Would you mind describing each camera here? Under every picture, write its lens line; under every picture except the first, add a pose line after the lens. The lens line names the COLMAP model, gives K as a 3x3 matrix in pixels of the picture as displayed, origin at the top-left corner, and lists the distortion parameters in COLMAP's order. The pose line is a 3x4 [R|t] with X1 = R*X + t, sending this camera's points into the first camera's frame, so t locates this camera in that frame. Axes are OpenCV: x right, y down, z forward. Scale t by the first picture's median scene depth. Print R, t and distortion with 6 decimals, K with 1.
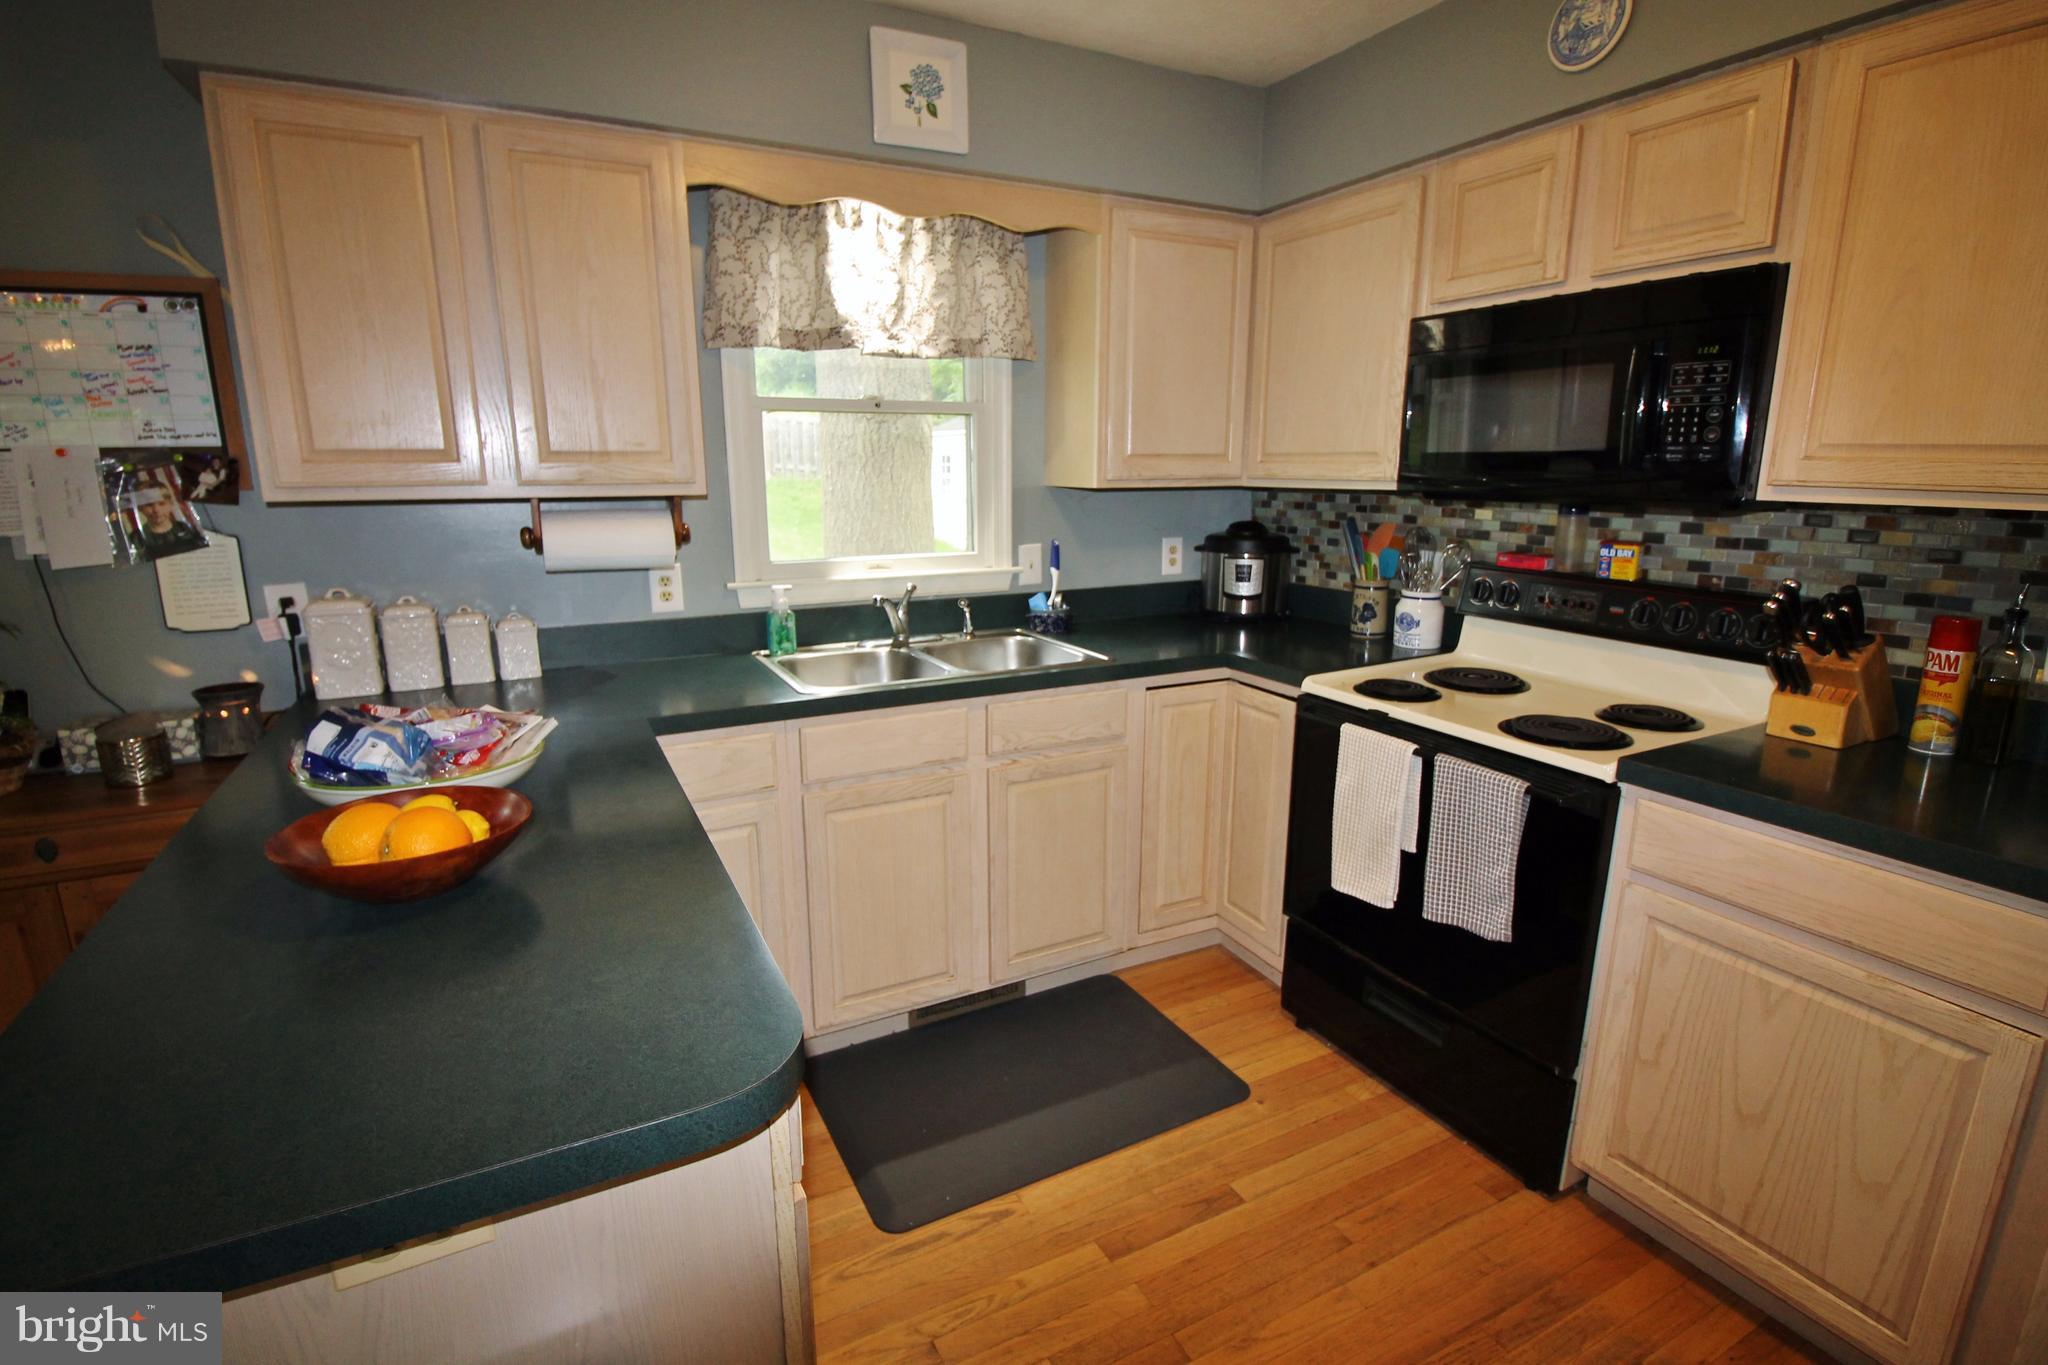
lens RADIAL K [[970.6, 0, 1020.2], [0, 970.6, 672.3], [0, 0, 1]] dist [0.000541, -0.000292]
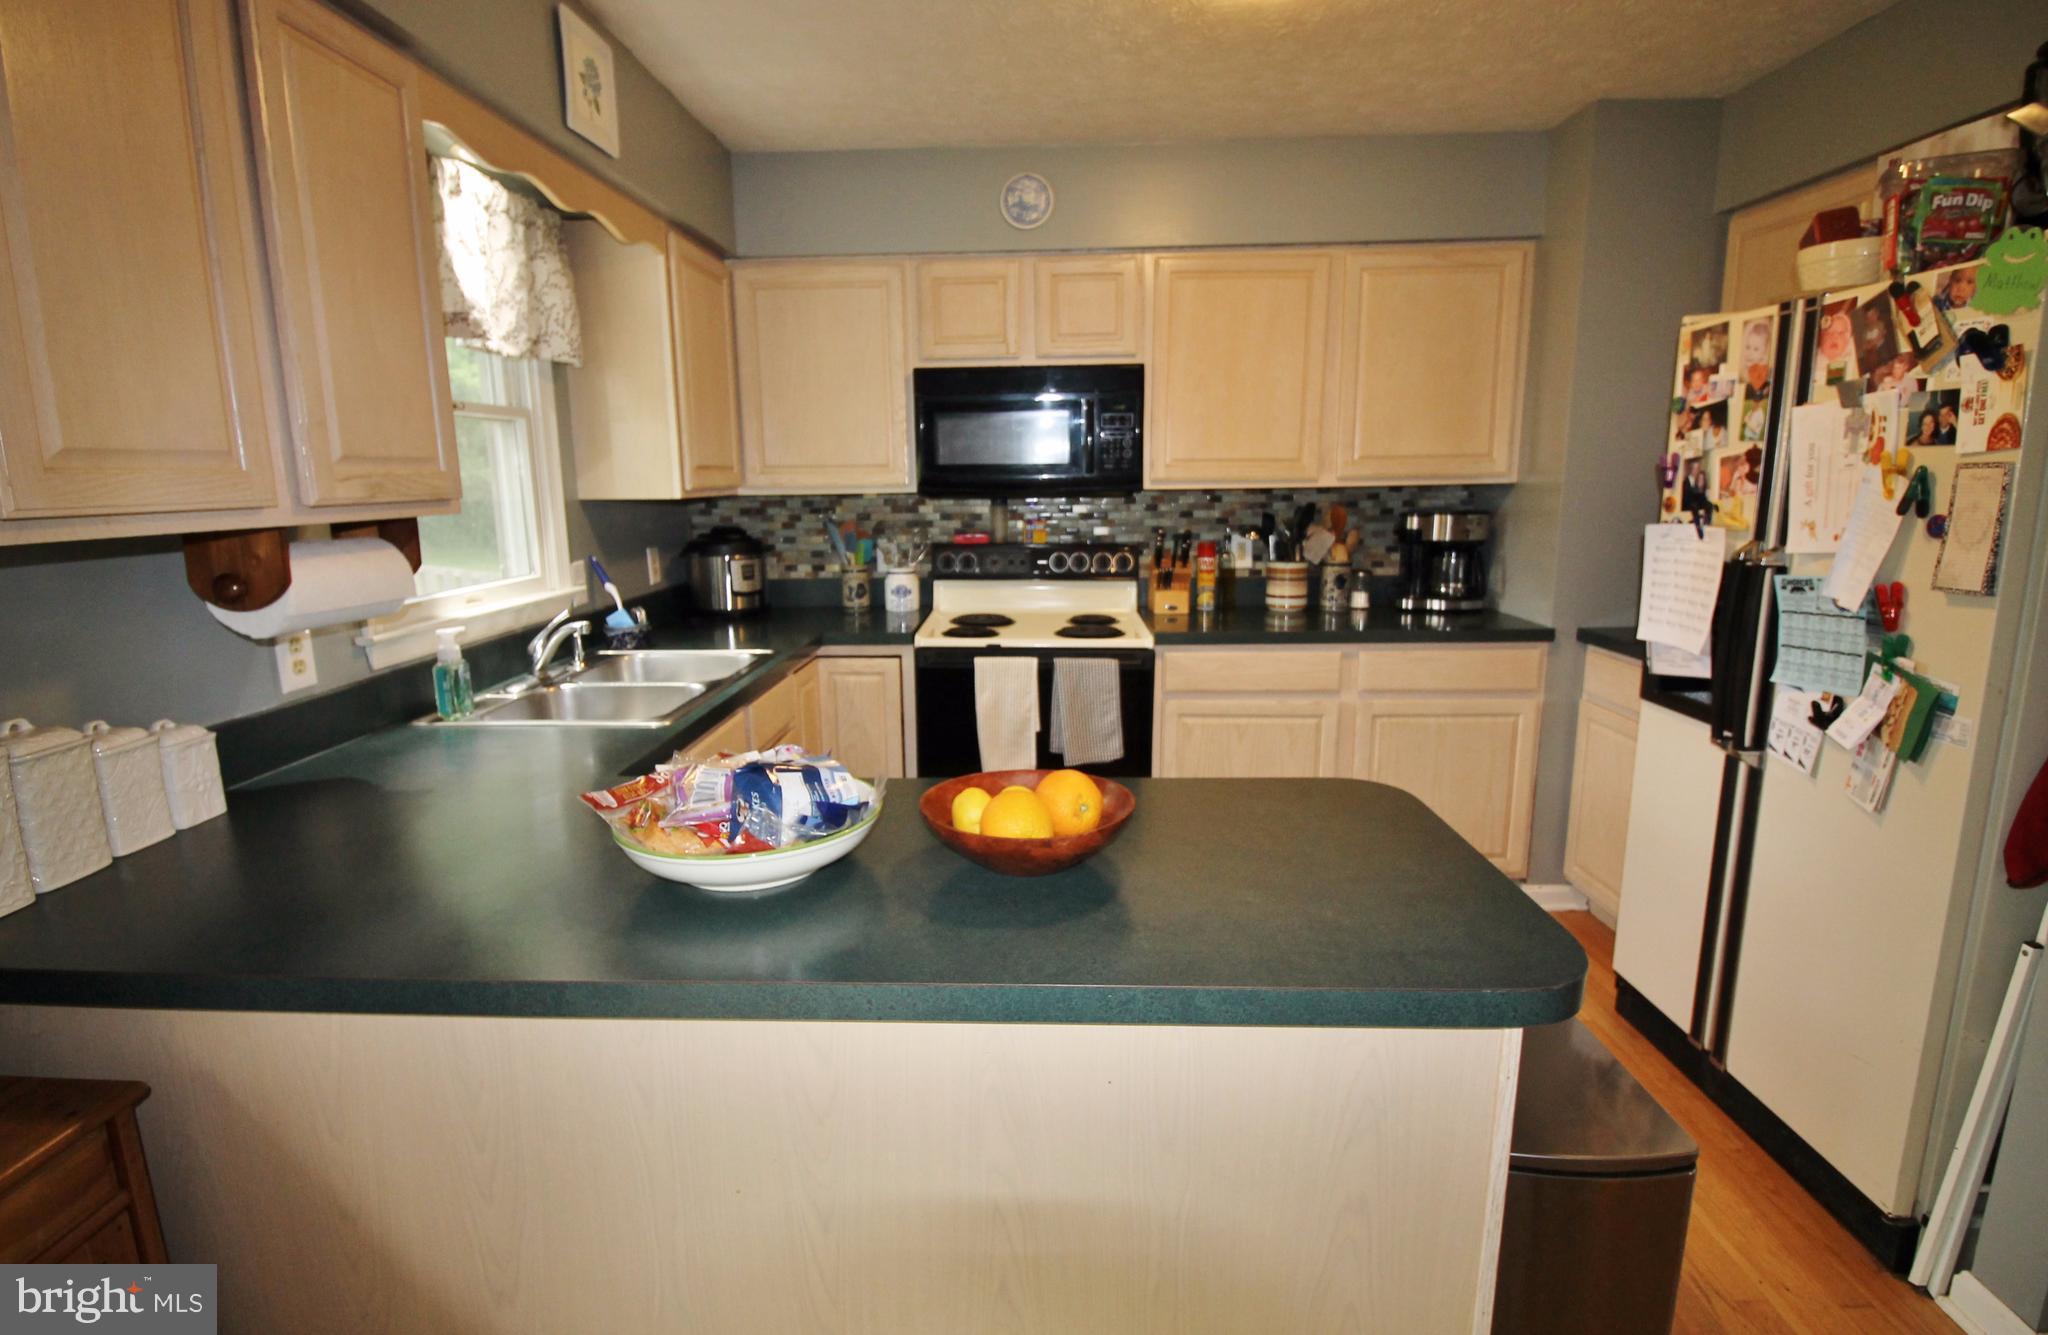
lens RADIAL K [[983.7, 0, 1012.6], [0, 983.7, 654.2], [0, 0, 1]] dist [-0.000679, -0.000461]
pose [[0.491667, -0.161602, 0.855657, -0.776643], [0.196964, 0.977800, 0.071494, -0.039566], [-0.848215, 0.133382, 0.512582, 0.222831]]
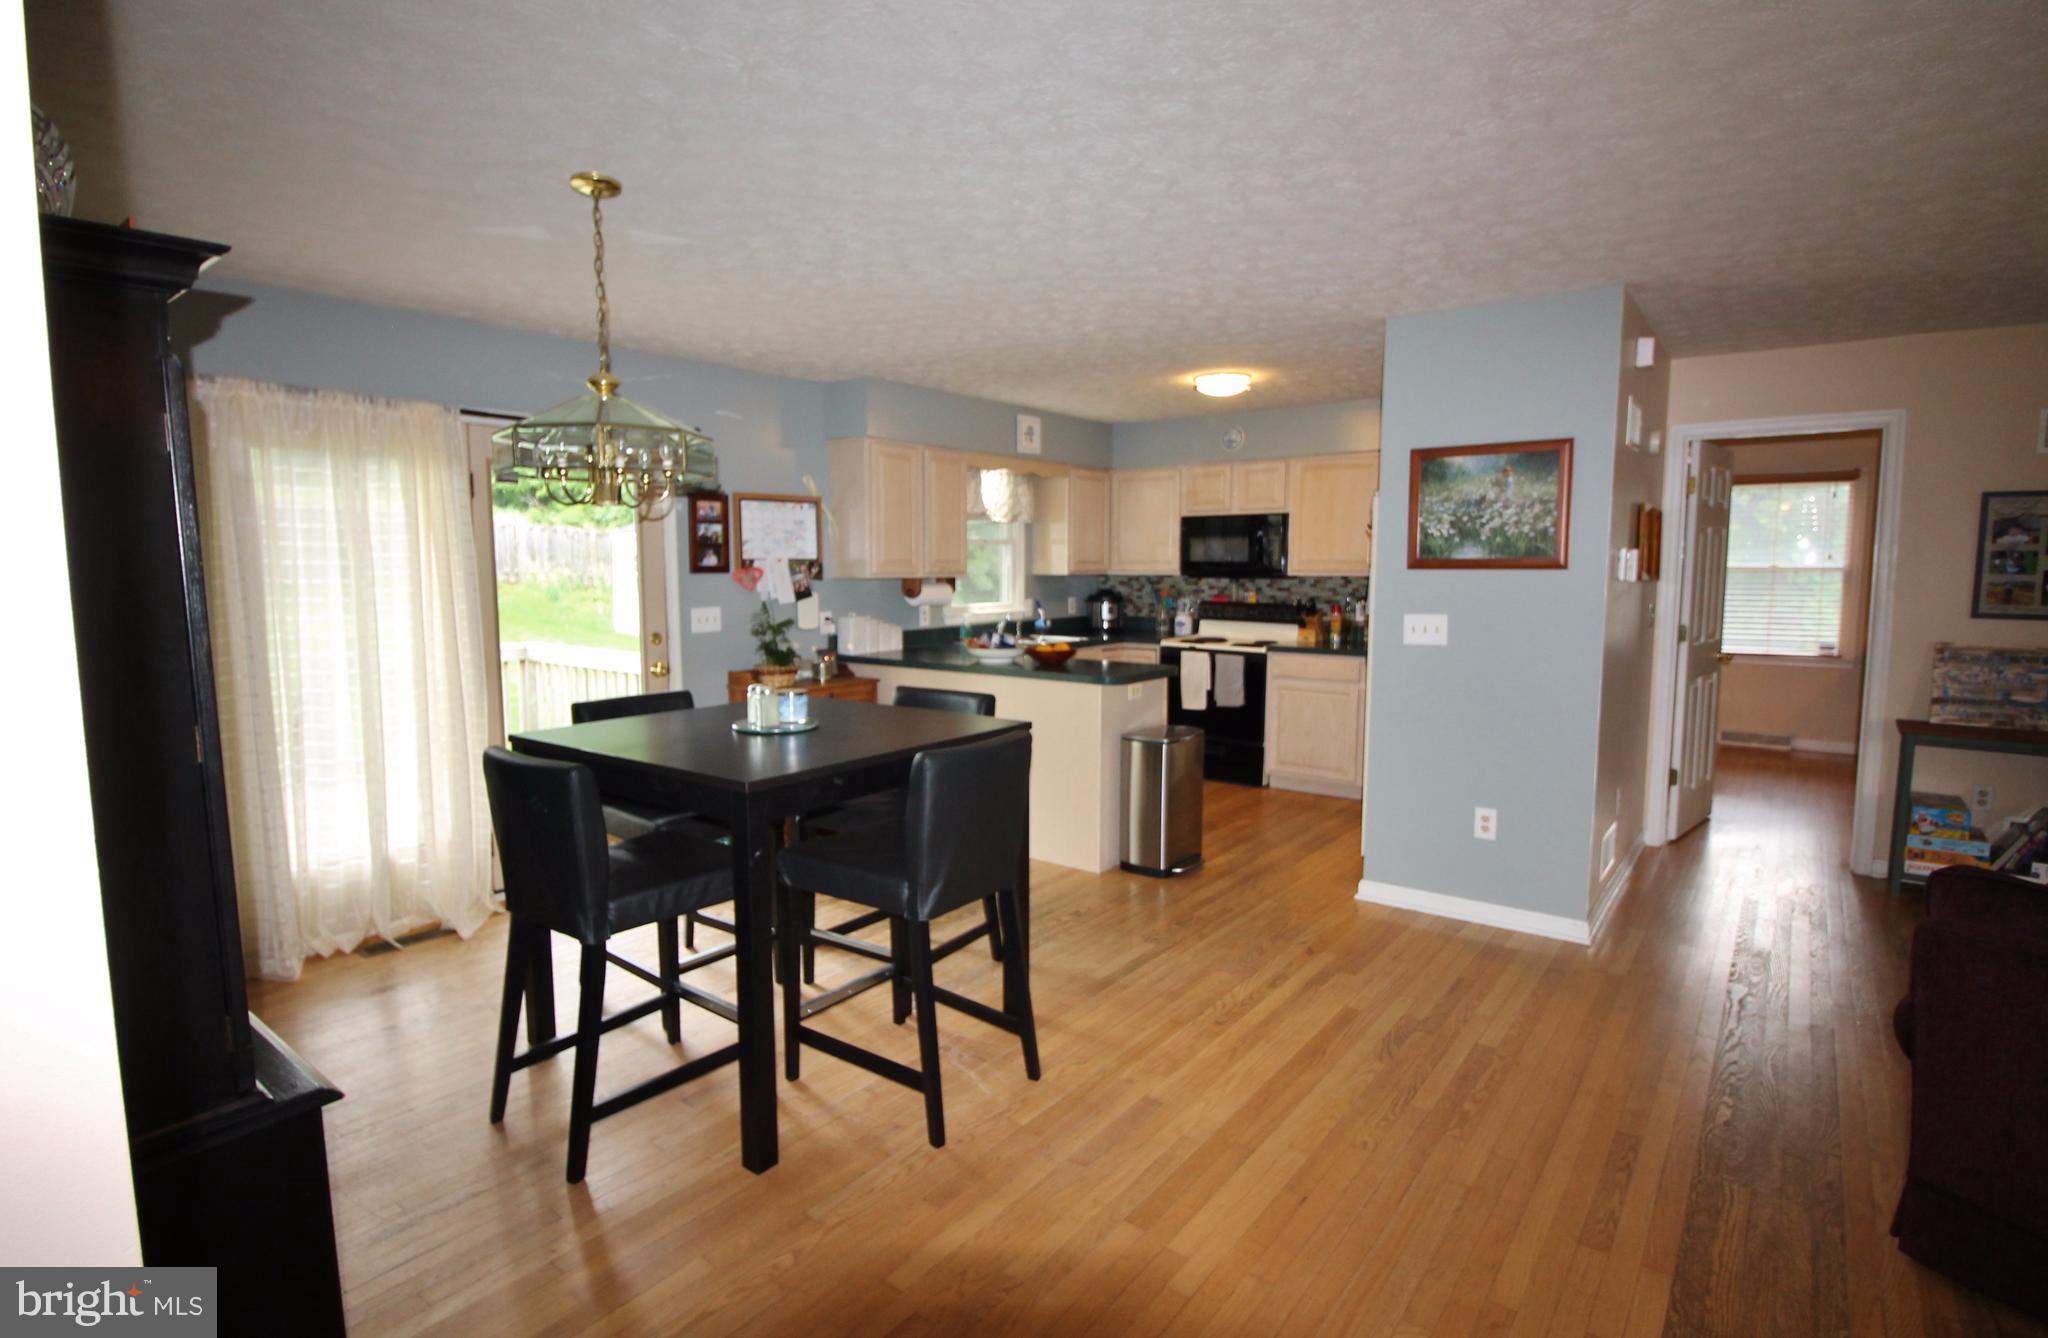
lens RADIAL K [[983.7, 0, 1012.6], [0, 983.7, 655.7], [0, 0, 1]] dist [-0.000679, -0.000461]
pose [[0.909333, -0.037093, 0.414412, -1.286747], [0.087382, 0.990830, -0.103053, 0.307489], [-0.406789, 0.129922, 0.904236, -1.397759]]
